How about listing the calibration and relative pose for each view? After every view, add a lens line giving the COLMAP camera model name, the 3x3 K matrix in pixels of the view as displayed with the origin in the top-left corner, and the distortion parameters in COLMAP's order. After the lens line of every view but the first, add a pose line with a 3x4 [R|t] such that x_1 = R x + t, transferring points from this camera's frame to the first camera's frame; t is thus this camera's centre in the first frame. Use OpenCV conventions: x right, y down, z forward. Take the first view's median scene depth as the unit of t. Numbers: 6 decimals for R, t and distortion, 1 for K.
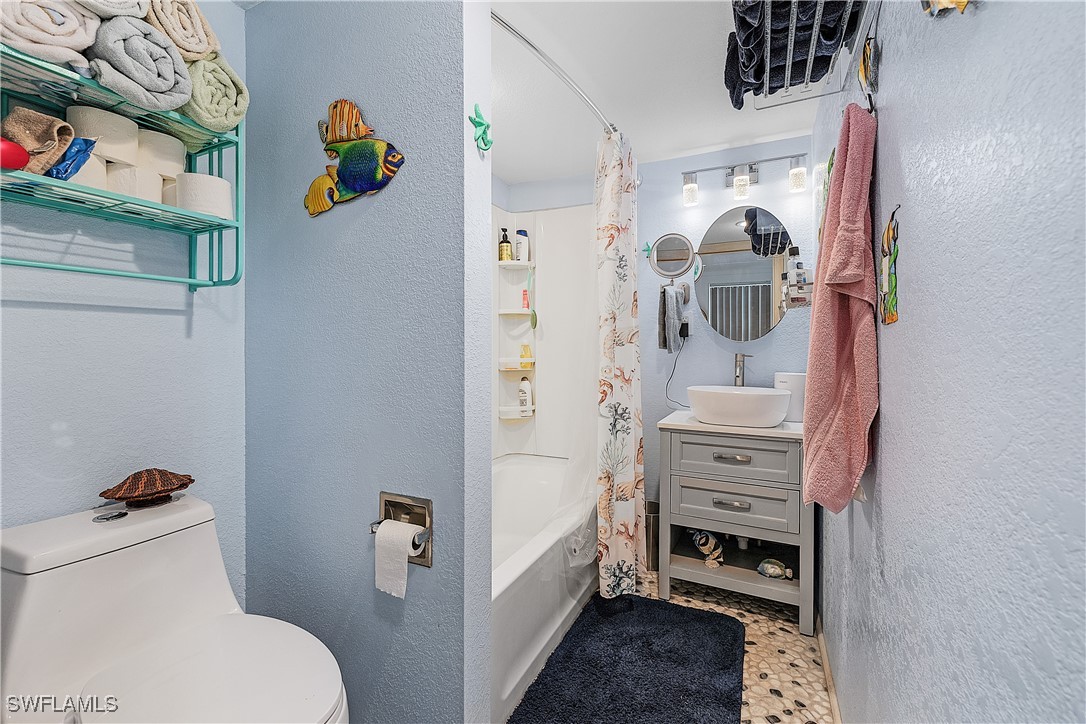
lens RADIAL K [[443.4, 0, 544.9], [0, 443.4, 335.1], [0, 0, 1]] dist [0.000778, 0.000074]
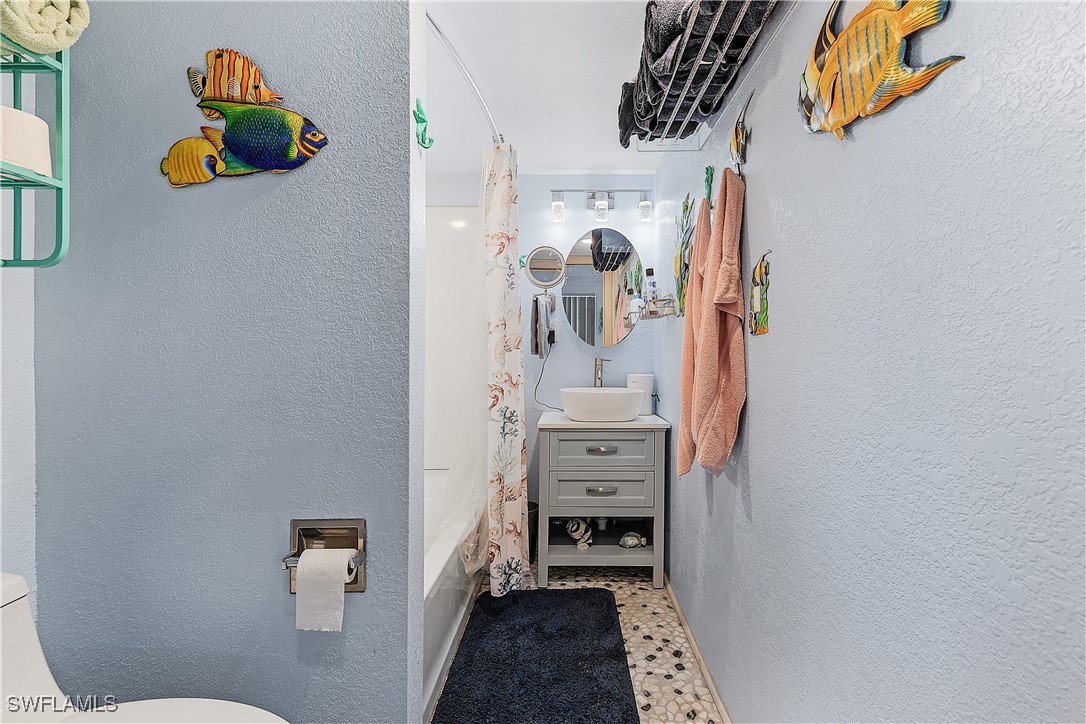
lens RADIAL K [[466.9, 0, 544.9], [0, 466.9, 344.8], [0, 0, 1]] dist [0.000257, -0.000056]
pose [[0.905883, 0.004171, 0.423506, -0.247868], [-0.007429, 0.999954, 0.006043, 0.001653], [-0.423462, -0.008620, 0.905873, -0.024032]]
